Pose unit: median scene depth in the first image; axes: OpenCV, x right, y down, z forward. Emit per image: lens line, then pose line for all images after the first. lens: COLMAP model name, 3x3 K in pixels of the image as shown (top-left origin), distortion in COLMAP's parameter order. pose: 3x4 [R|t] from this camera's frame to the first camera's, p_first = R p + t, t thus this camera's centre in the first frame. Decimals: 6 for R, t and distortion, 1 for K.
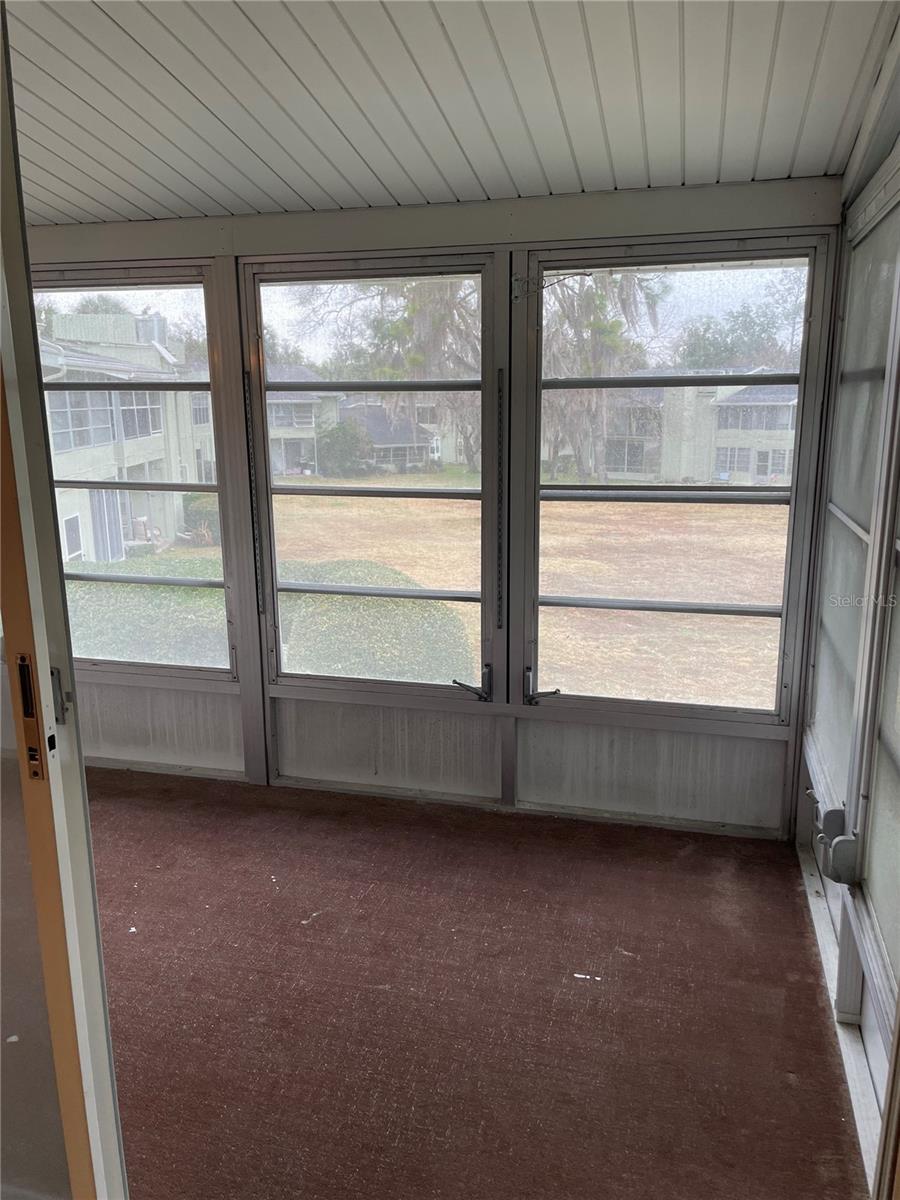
lens RADIAL K [[909.3, 0, 450.8], [0, 909.3, 600.5], [0, 0, 1]] dist [0.086768, -0.110939]
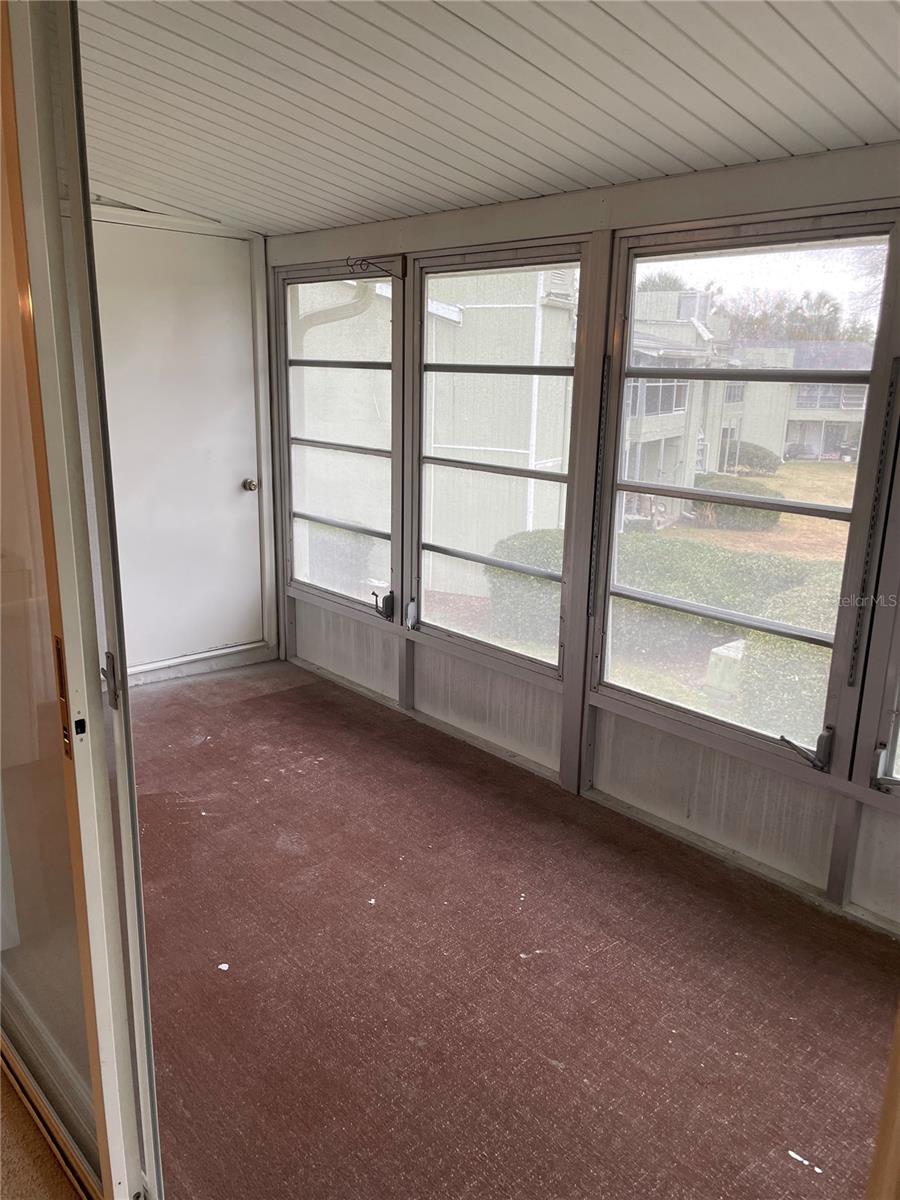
lens RADIAL K [[909.3, 0, 447.1], [0, 909.3, 603.0], [0, 0, 1]] dist [0.086768, -0.110939]
pose [[0.839058, 0.161907, -0.519391, 0.155386], [-0.147890, 0.986619, 0.068642, -0.041448], [0.523555, 0.019218, 0.851775, 0.126575]]
